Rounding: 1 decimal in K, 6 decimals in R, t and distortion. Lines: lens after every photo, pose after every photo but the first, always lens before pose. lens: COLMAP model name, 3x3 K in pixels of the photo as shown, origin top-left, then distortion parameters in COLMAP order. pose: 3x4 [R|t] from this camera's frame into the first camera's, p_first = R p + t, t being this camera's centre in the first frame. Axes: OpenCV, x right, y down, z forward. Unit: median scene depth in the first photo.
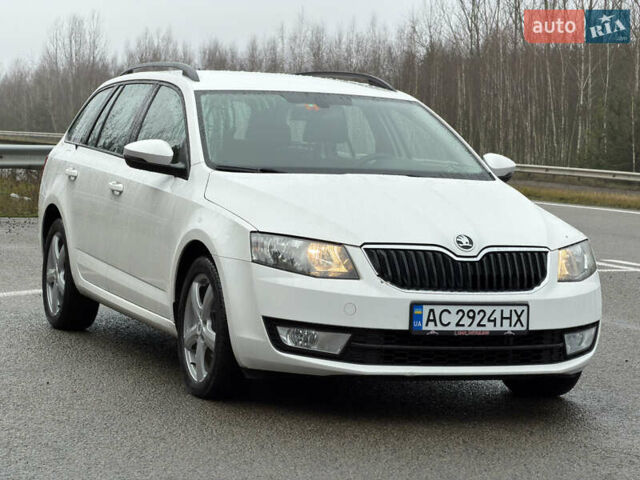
lens RADIAL K [[1921.4, 0, 320.0], [0, 1921.4, 240.0], [0, 0, 1]] dist [0.249579, -0.181927]
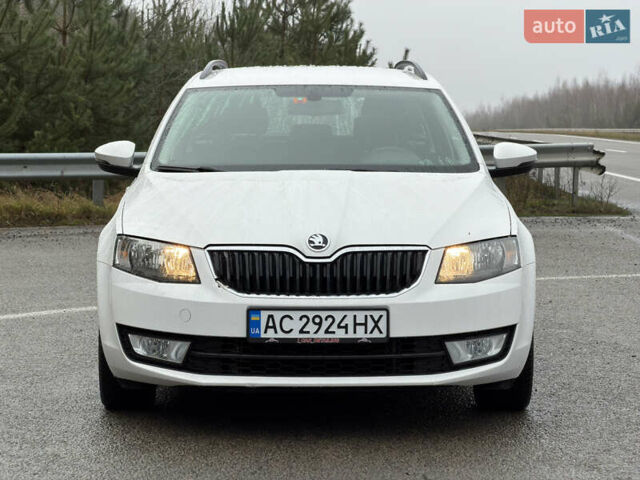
lens RADIAL K [[1921.4, 0, 320.0], [0, 1921.4, 240.0], [0, 0, 1]] dist [0.249579, -0.181927]
pose [[0.935744, -0.017341, -0.352252, 0.398327], [0.017404, 0.999844, -0.002987, 0.002994], [0.352249, -0.003336, 0.935900, 0.139735]]
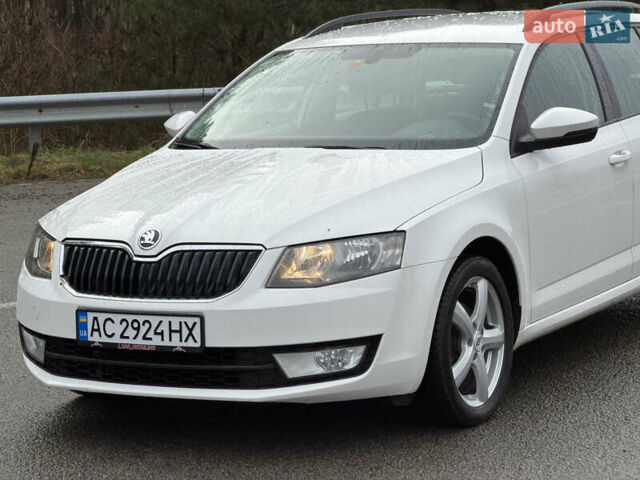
lens RADIAL K [[1921.4, 0, 320.0], [0, 1921.4, 240.0], [0, 0, 1]] dist [0.249579, -0.181927]
pose [[0.620814, 0.023088, -0.783618, 0.780787], [0.020118, 0.998768, 0.045366, -0.034994], [0.783699, -0.043929, 0.619585, 0.533370]]
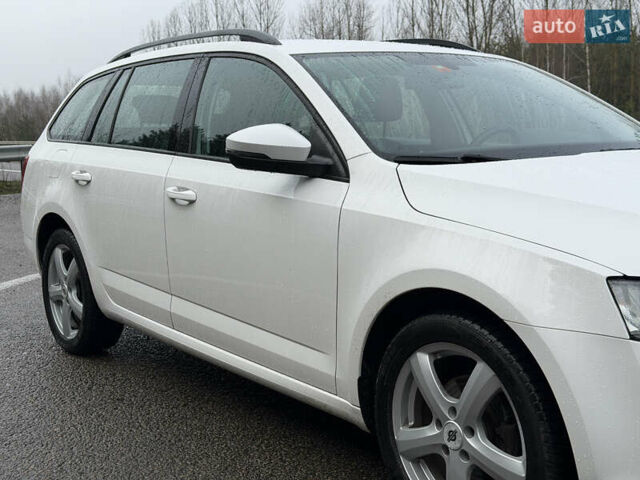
lens RADIAL K [[883.0, 0, 320.0], [0, 883.0, 240.0], [0, 0, 1]] dist [0.137372, -0.017974]
pose [[0.961603, -0.096033, 0.257093, -0.173689], [0.077699, 0.993716, 0.080572, -0.040445], [-0.263215, -0.057503, 0.963022, 0.791481]]
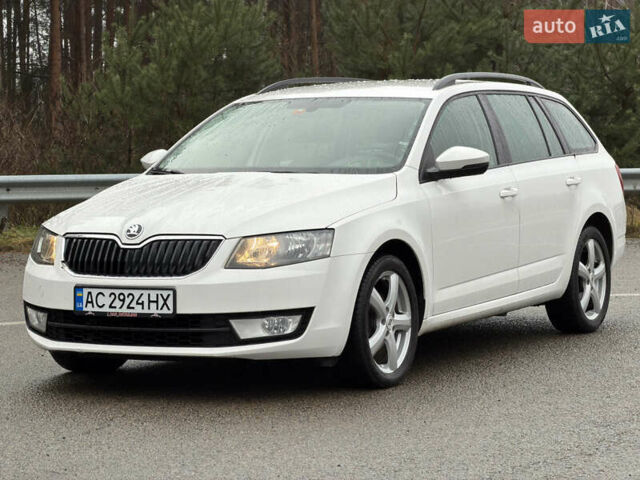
lens RADIAL K [[1921.4, 0, 320.0], [0, 1921.4, 240.0], [0, 0, 1]] dist [0.249579, -0.181927]
pose [[0.645147, -0.012827, -0.763951, 0.964082], [-0.002966, 0.999809, -0.019293, 0.026627], [0.764053, 0.014713, 0.644986, 0.381720]]
